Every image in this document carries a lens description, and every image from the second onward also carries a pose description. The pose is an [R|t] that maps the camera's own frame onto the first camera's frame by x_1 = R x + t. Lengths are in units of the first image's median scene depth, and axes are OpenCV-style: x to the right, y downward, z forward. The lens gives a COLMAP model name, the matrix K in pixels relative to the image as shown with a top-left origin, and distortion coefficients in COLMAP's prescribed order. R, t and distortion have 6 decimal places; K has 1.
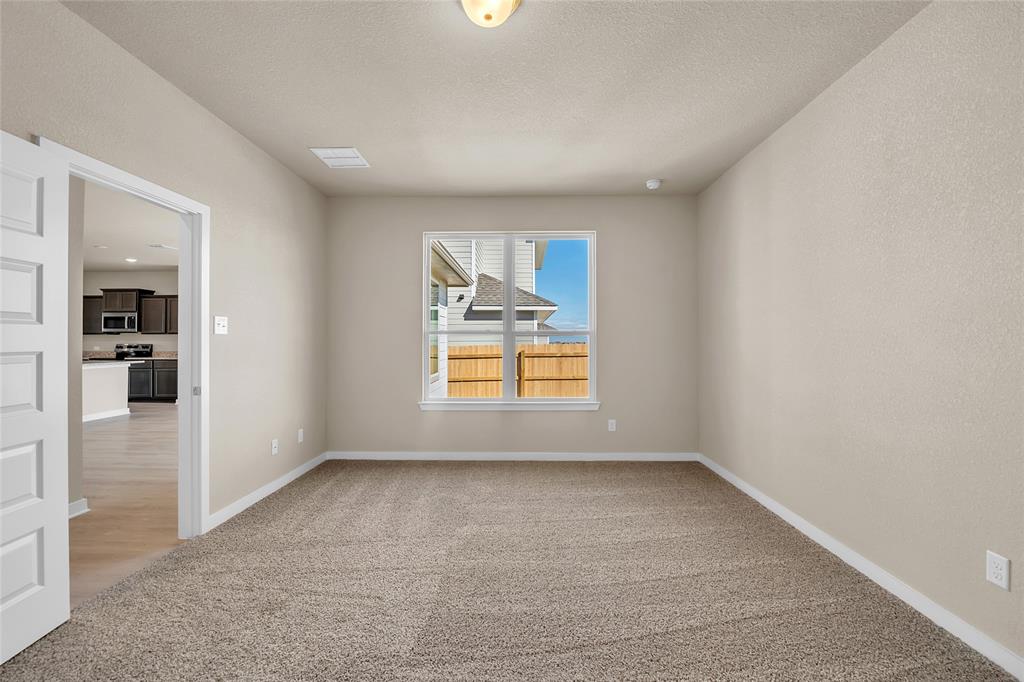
lens RADIAL K [[415.3, 0, 523.2], [0, 415.3, 336.8], [0, 0, 1]] dist [-0.004594, -0.003398]
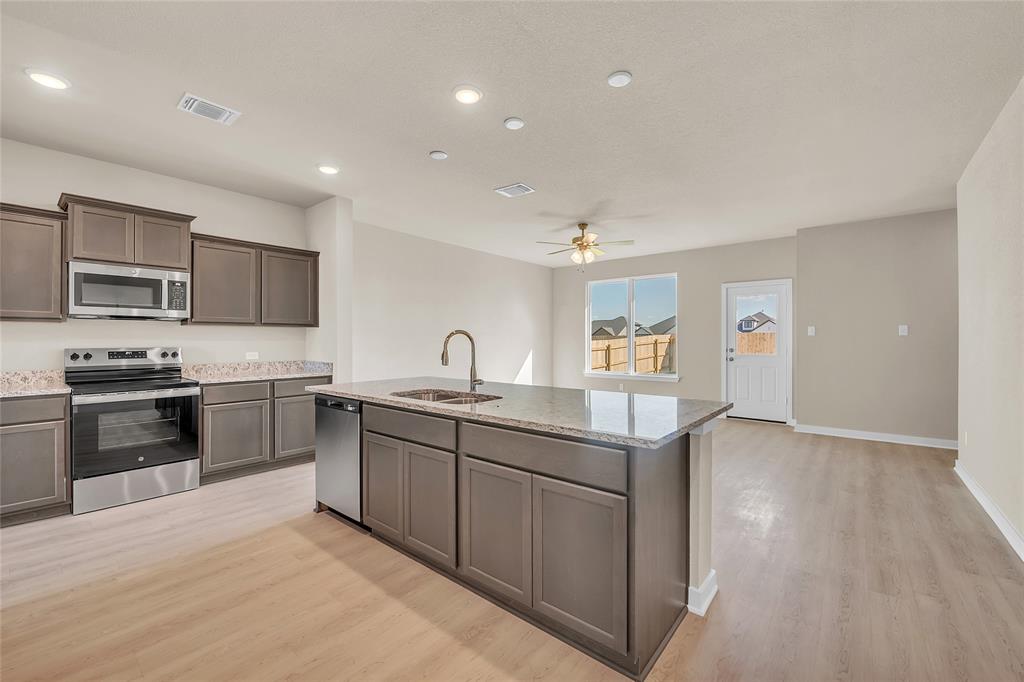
lens RADIAL K [[415.3, 0, 517.5], [0, 415.3, 342.5], [0, 0, 1]] dist [-0.004594, -0.003398]
pose [[0.627205, -0.004478, 0.778841, -1.053363], [-0.006396, 0.999920, 0.010899, 0.006057], [-0.778828, -0.011817, 0.627126, 0.470741]]
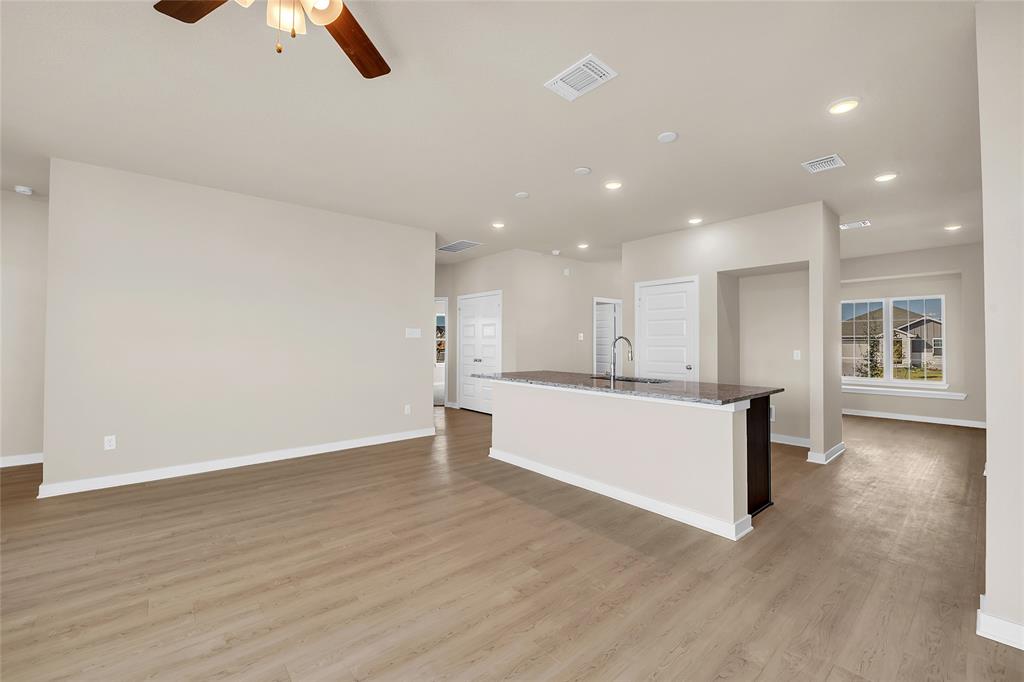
lens RADIAL K [[415.3, 0, 515.7], [0, 415.3, 334.8], [0, 0, 1]] dist [-0.004594, -0.003398]
pose [[-0.749570, -0.015941, -0.661733, -0.466046], [0.002457, 0.999636, -0.026864, 0.010448], [0.661921, -0.021763, -0.749258, 0.953477]]
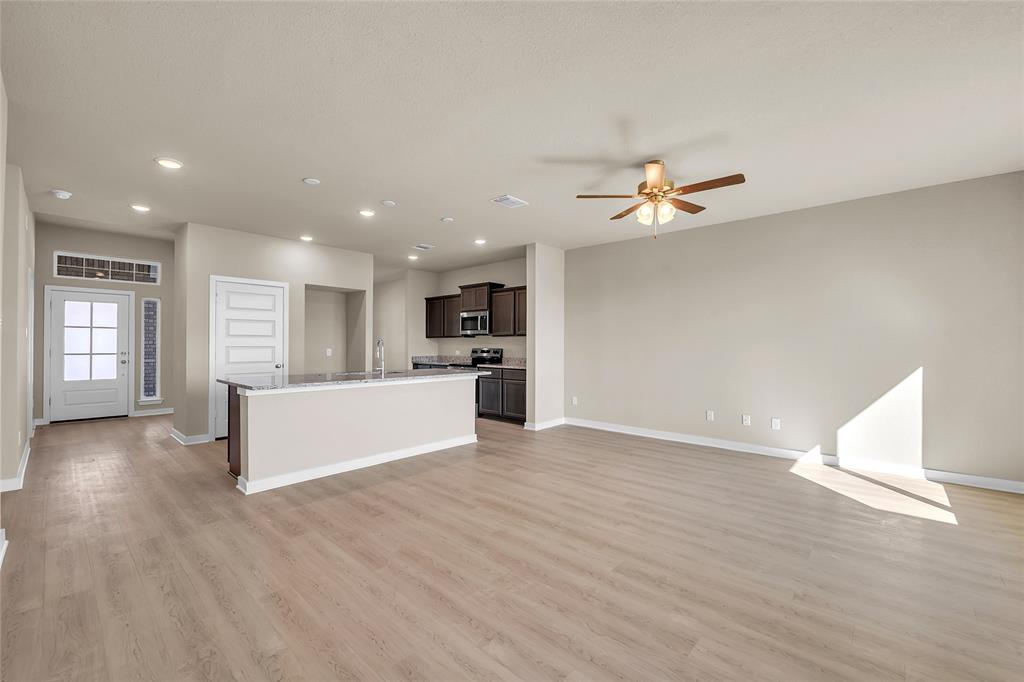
lens RADIAL K [[415.3, 0, 514.3], [0, 415.3, 343.0], [0, 0, 1]] dist [-0.004594, -0.003398]
pose [[0.748332, -0.000412, -0.663324, -0.336747], [0.001581, 0.999998, 0.001162, 0.005669], [0.663322, -0.001918, 0.748332, 0.403235]]
